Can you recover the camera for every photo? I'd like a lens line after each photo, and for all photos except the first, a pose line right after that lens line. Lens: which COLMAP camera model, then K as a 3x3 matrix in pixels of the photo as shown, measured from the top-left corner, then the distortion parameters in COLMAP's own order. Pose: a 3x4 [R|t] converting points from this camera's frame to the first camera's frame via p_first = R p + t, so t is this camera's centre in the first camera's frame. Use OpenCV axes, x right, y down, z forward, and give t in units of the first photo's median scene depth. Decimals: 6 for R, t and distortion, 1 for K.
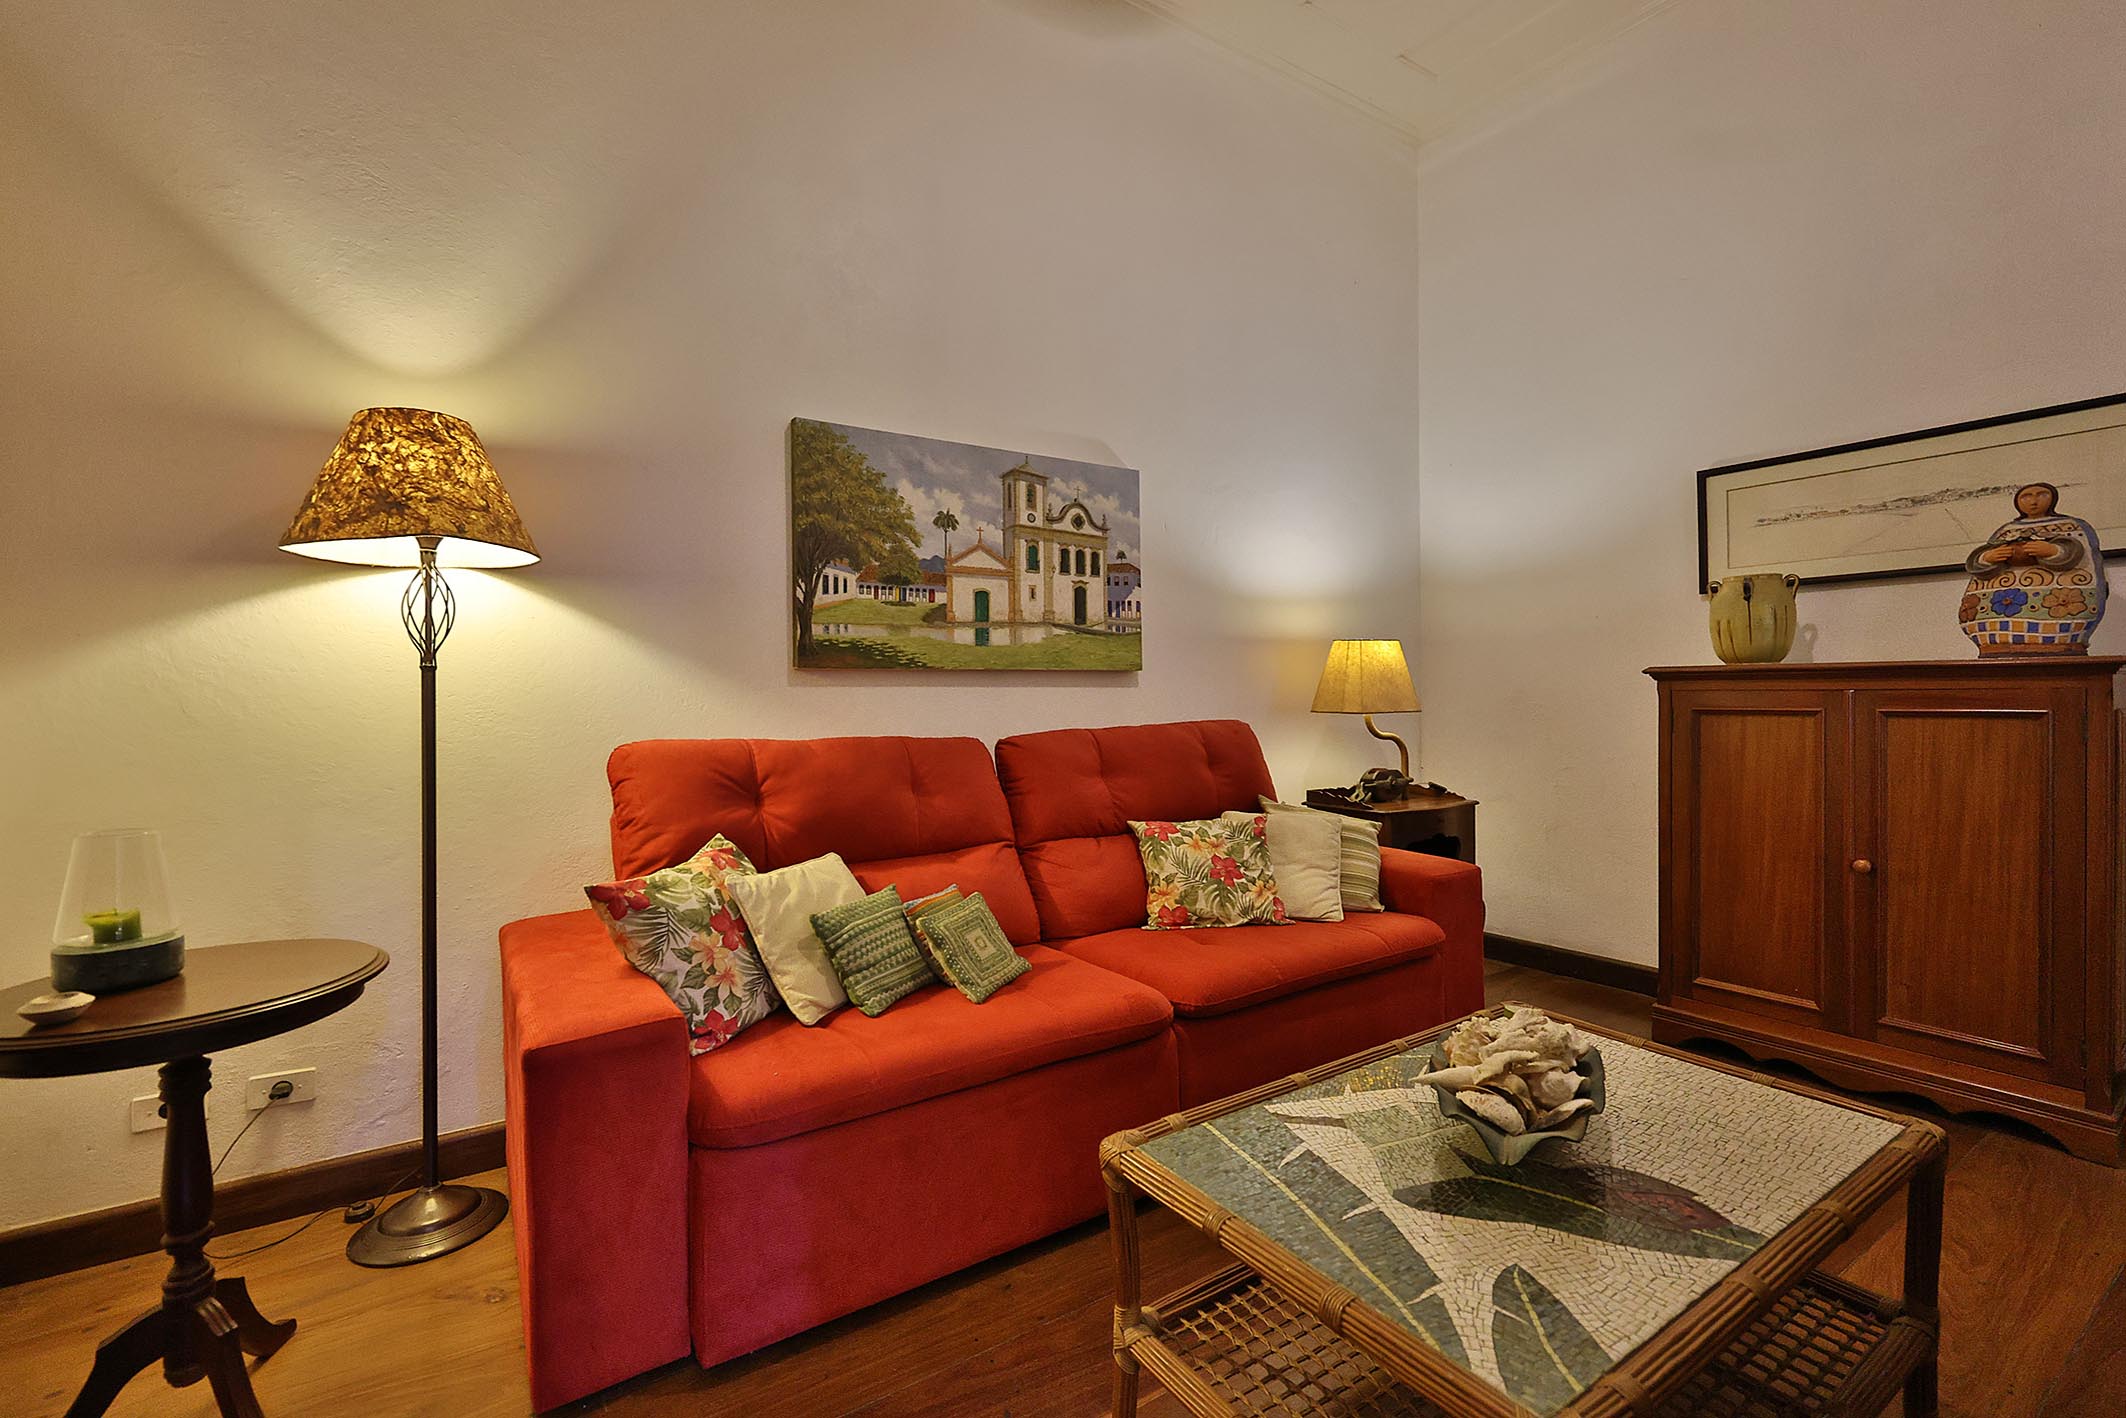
lens RADIAL K [[907.9, 0, 1061.8], [0, 907.9, 698.5], [0, 0, 1]] dist [-0.000881, -0.000386]
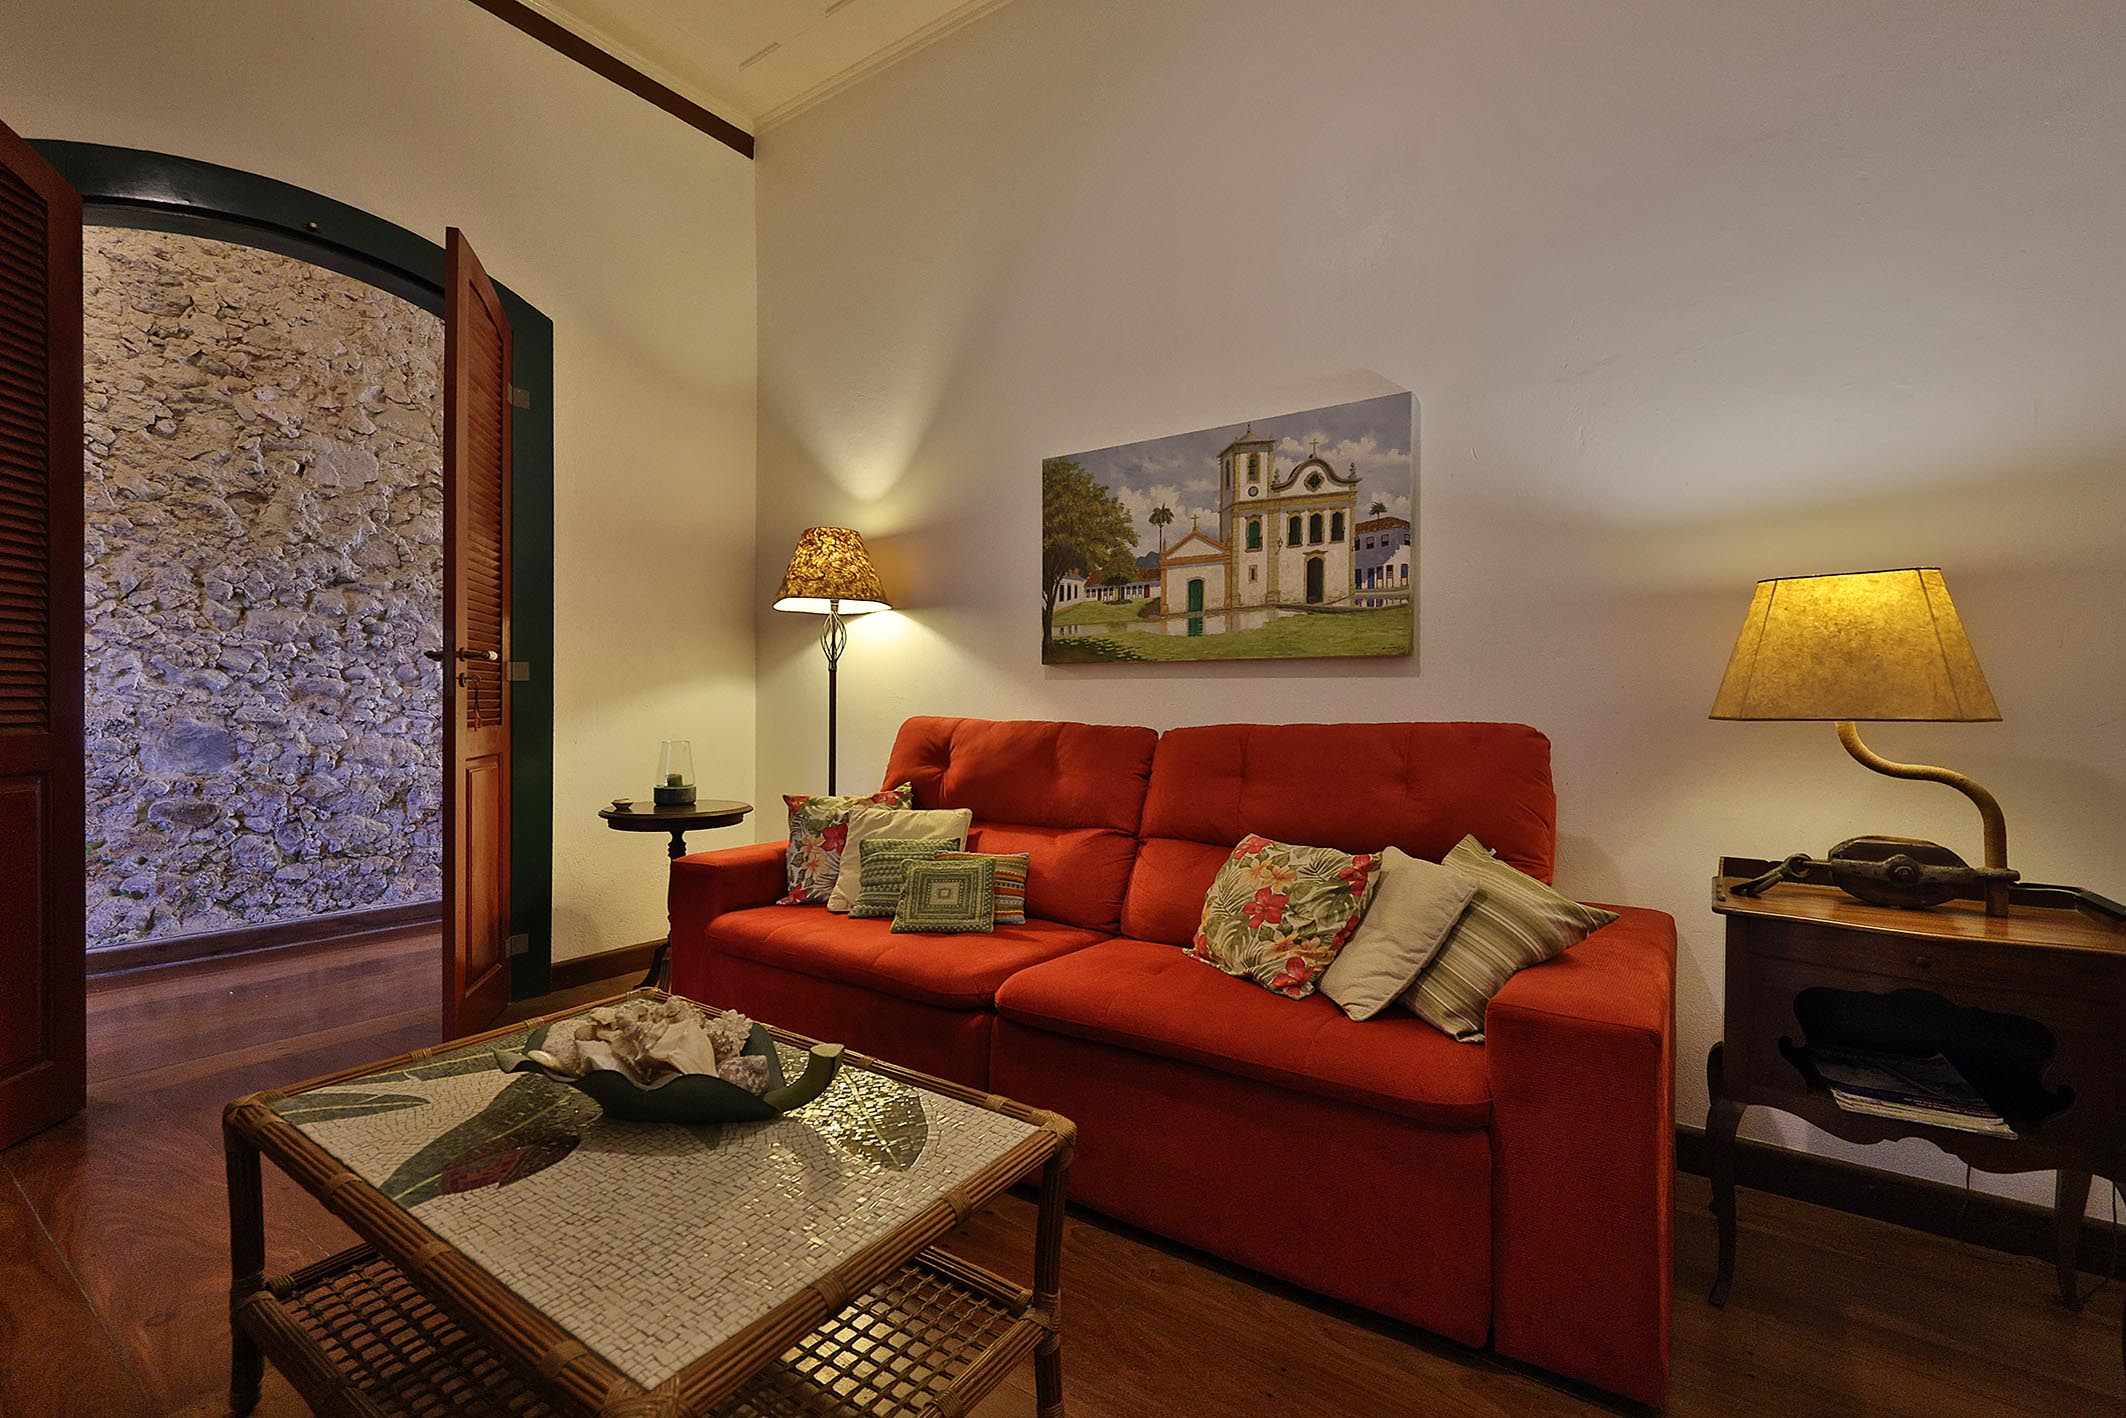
lens RADIAL K [[907.9, 0, 1064.1], [0, 907.9, 706.4], [0, 0, 1]] dist [-0.000881, -0.000386]
pose [[0.384946, 0.013187, -0.922845, 0.744644], [-0.013882, 0.999868, 0.008497, 0.011235], [0.922835, 0.009540, 0.385078, 0.485180]]
